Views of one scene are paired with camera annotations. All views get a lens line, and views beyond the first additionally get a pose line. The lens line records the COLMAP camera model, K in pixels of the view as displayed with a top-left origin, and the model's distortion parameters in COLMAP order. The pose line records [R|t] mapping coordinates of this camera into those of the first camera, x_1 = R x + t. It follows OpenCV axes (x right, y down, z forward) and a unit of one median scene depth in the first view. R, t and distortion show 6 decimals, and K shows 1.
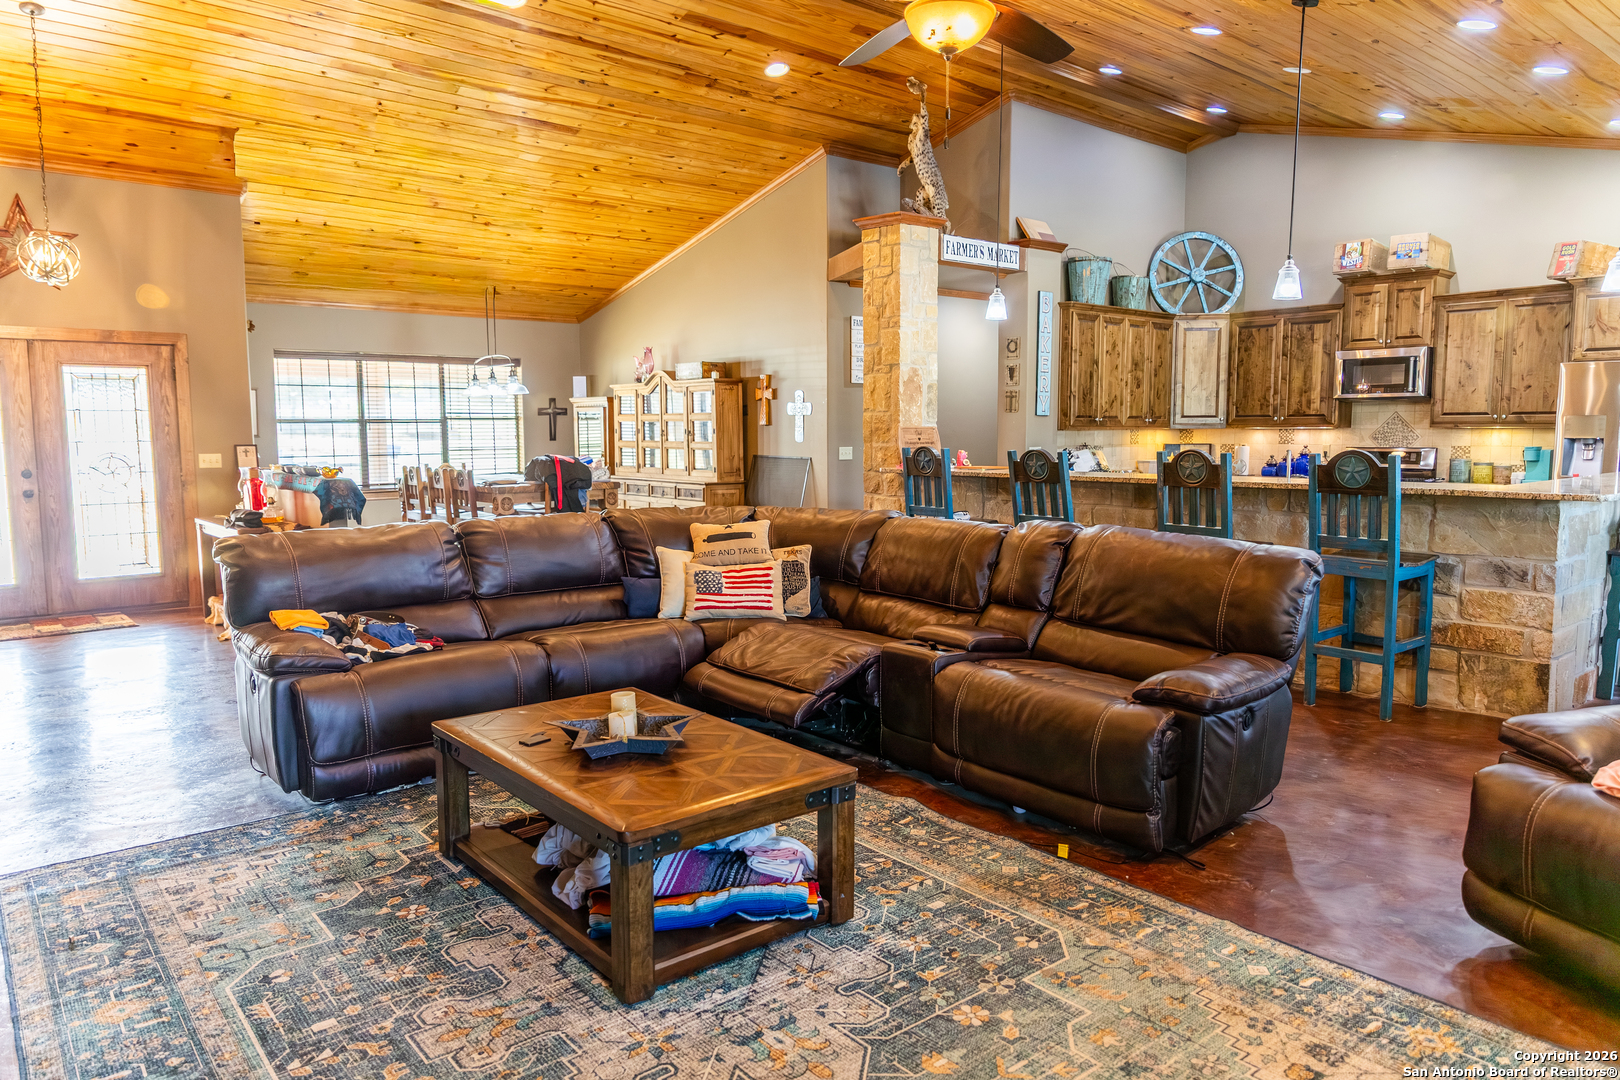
lens RADIAL K [[1085.7, 0, 804.8], [0, 1085.7, 544.4], [0, 0, 1]] dist [0.002311, 0.000430]
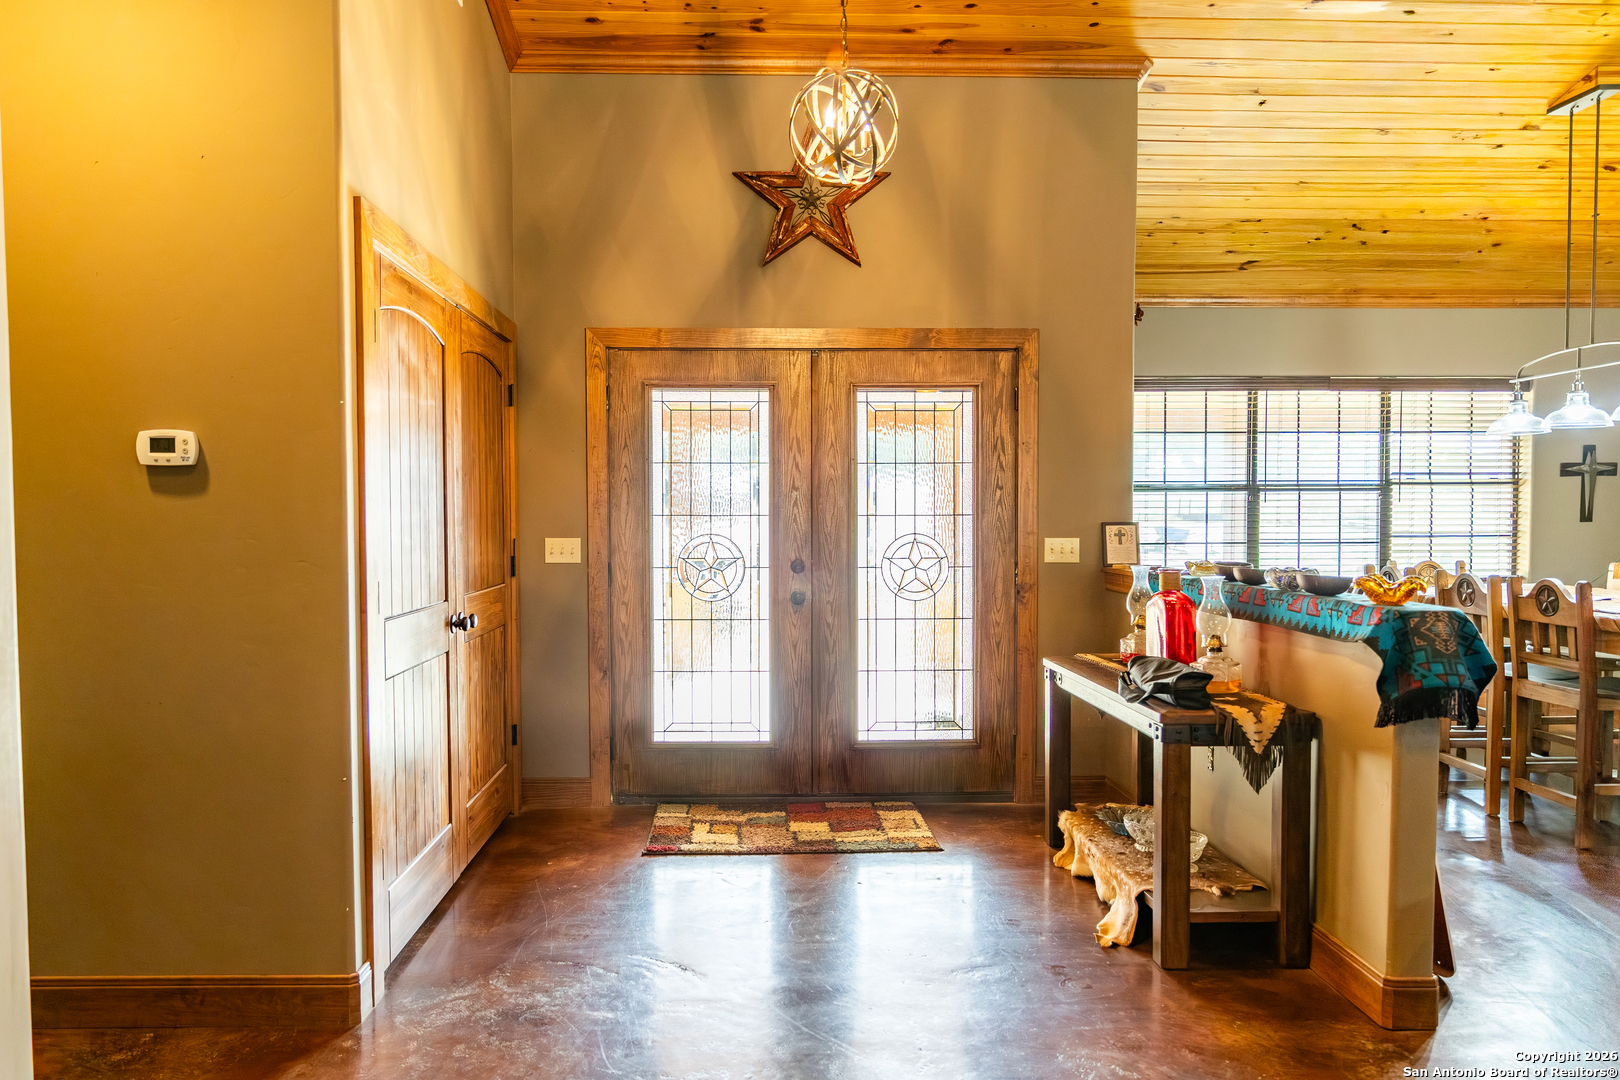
lens RADIAL K [[1085.7, 0, 804.8], [0, 1085.7, 542.8], [0, 0, 1]] dist [0.002311, 0.000430]
pose [[0.800900, 0.017688, -0.598537, -0.326307], [-0.064786, 0.996256, -0.057250, -0.041011], [0.595283, 0.084628, 0.799047, 0.483003]]
